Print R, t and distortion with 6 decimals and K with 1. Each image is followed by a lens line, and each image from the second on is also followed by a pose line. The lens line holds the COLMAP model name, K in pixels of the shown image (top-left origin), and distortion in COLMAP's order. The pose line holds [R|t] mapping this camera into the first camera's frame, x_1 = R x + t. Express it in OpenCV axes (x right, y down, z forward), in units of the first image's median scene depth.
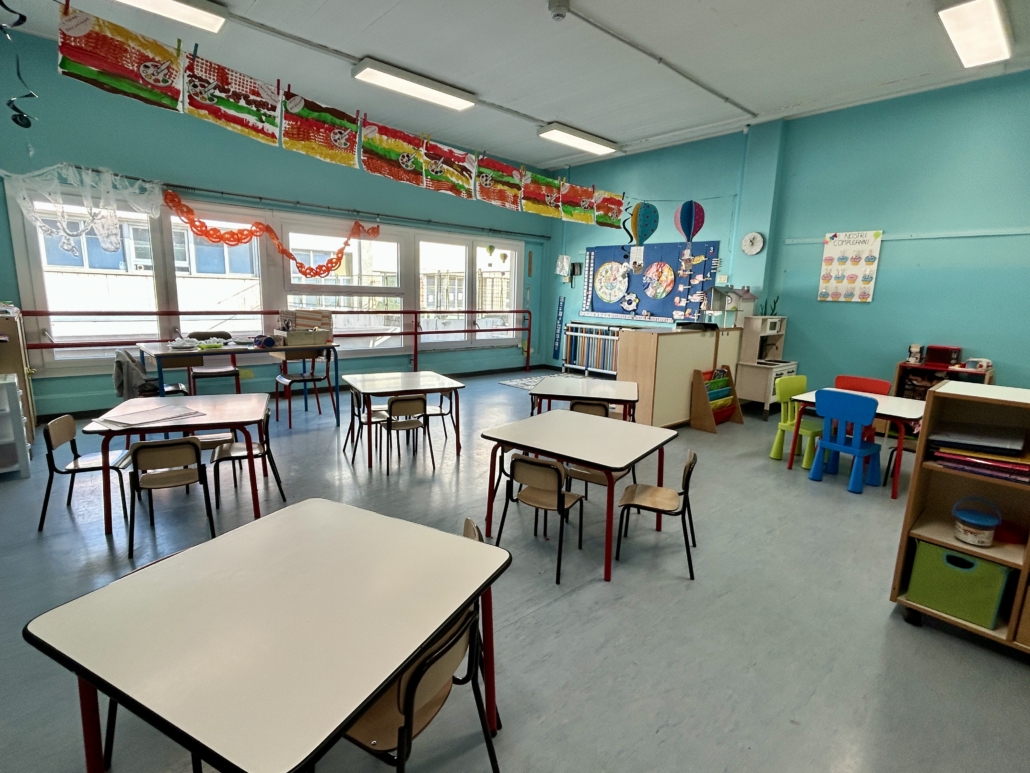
lens RADIAL K [[515.1, 0, 513.2], [0, 515.1, 387.0], [0, 0, 1]] dist [0.003767, 0.000854]
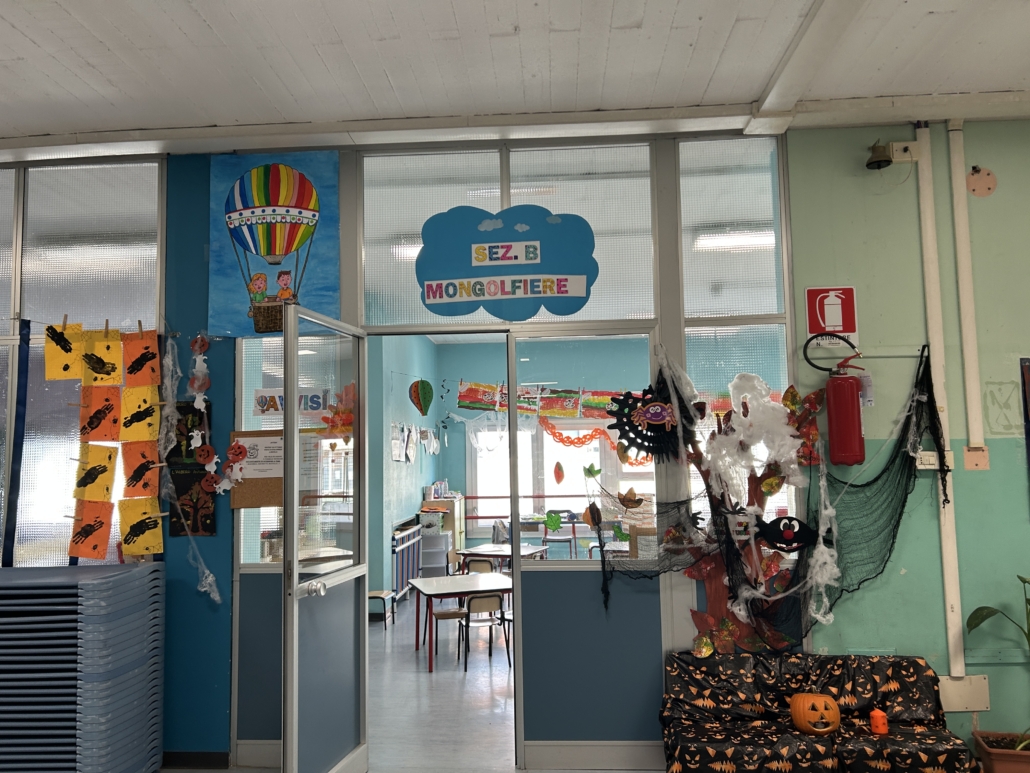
lens RADIAL K [[773.3, 0, 514.0], [0, 773.3, 386.8], [0, 0, 1]] dist [0.059417, -0.002283]
pose [[0.711020, -0.108550, -0.694743, 1.412199], [-0.084372, 0.967705, -0.237548, 0.140339], [0.698092, 0.227518, 0.678898, -1.017489]]
